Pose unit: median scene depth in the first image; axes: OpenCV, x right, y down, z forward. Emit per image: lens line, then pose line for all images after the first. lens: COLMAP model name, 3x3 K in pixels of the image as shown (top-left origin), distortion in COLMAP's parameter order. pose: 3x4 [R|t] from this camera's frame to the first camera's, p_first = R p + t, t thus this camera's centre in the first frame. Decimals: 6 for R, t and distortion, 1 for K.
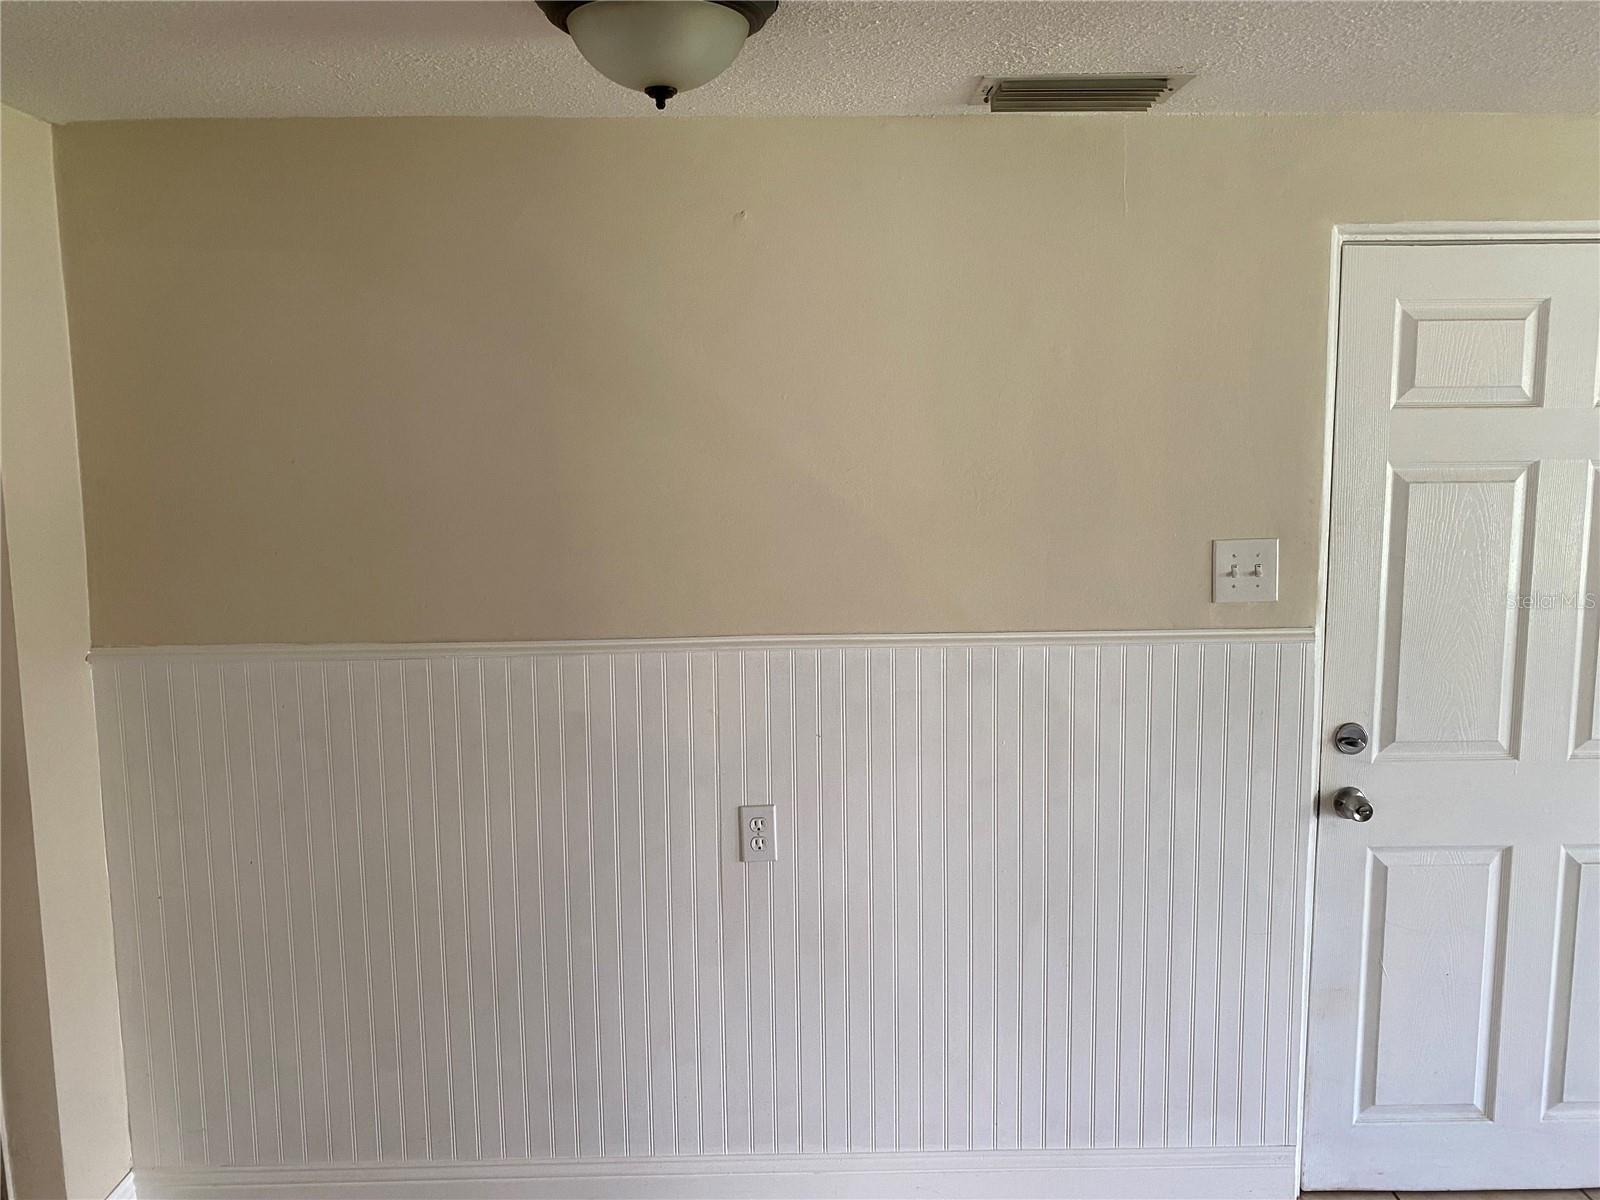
lens RADIAL K [[1215.4, 0, 801.7], [0, 1215.4, 591.8], [0, 0, 1]] dist [0.046910, -0.077642]
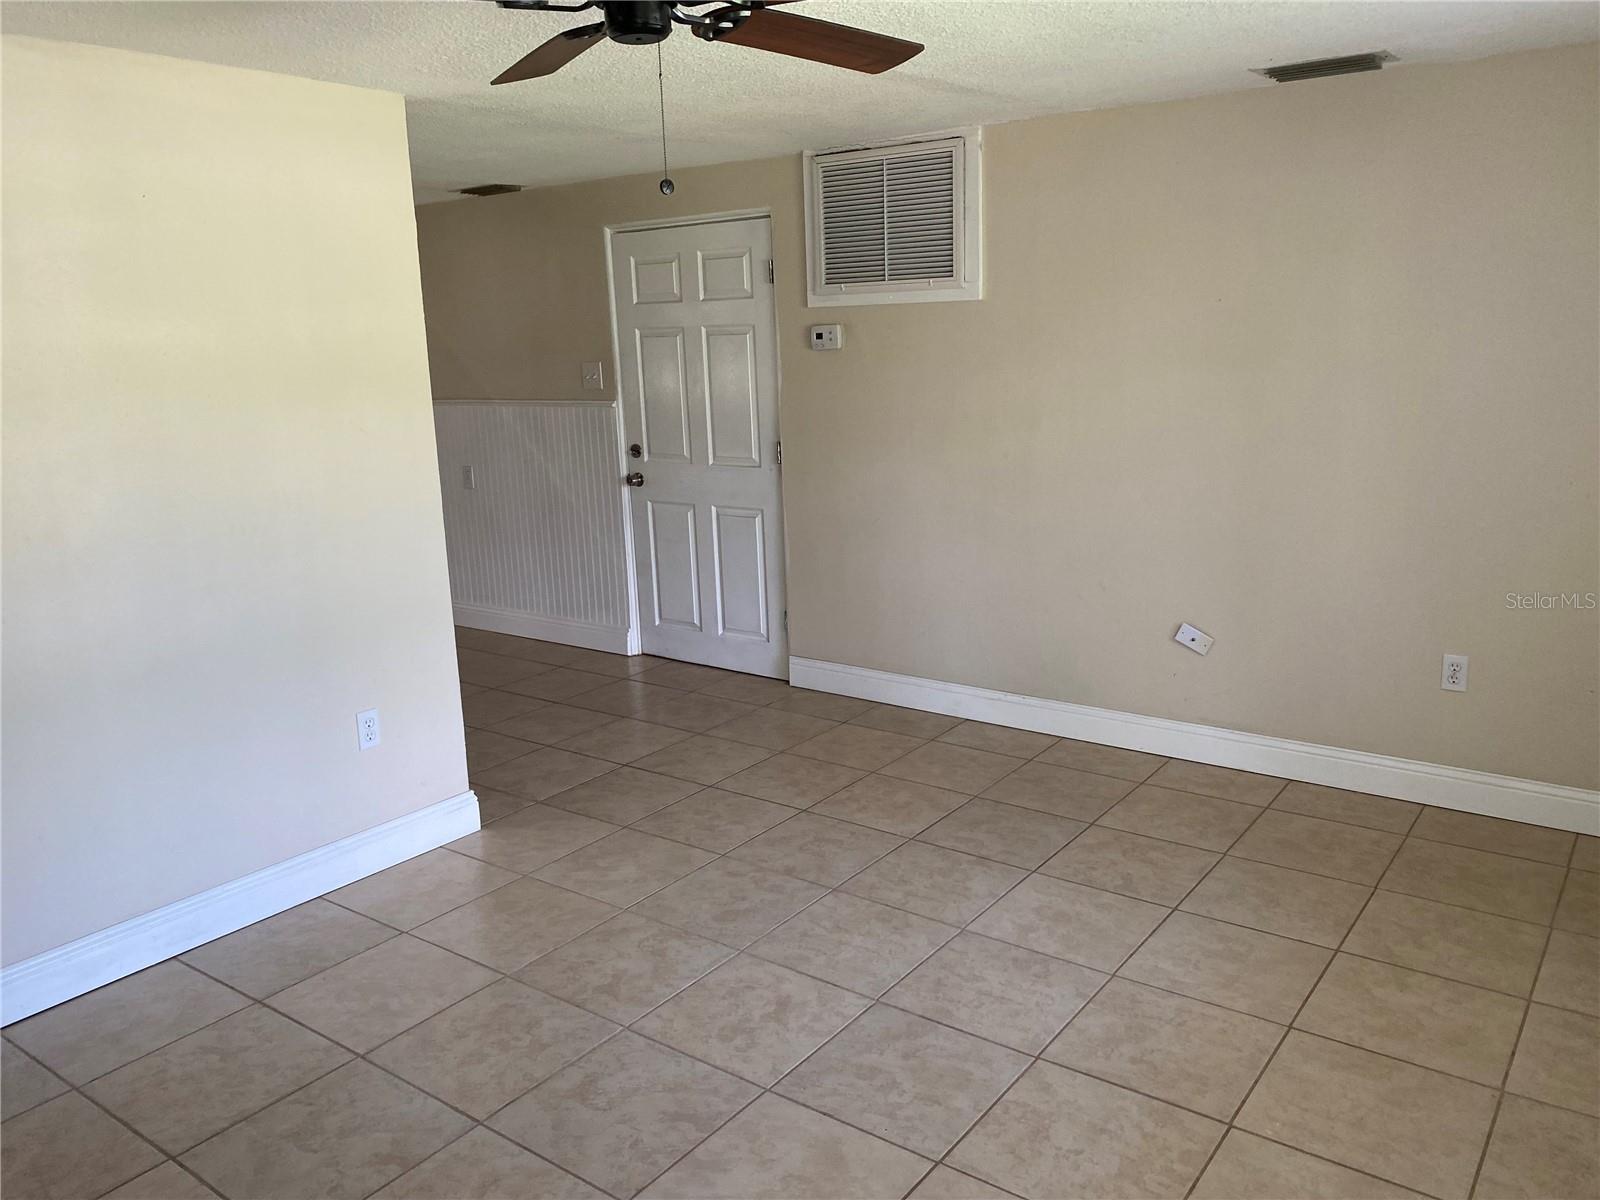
lens RADIAL K [[1215.4, 0, 801.7], [0, 1215.4, 591.8], [0, 0, 1]] dist [0.046910, -0.077642]
pose [[0.789510, 0.108696, -0.604036, 2.108577], [-0.047387, 0.992050, 0.116581, 0.101228], [0.611906, -0.063419, 0.788384, -0.637763]]
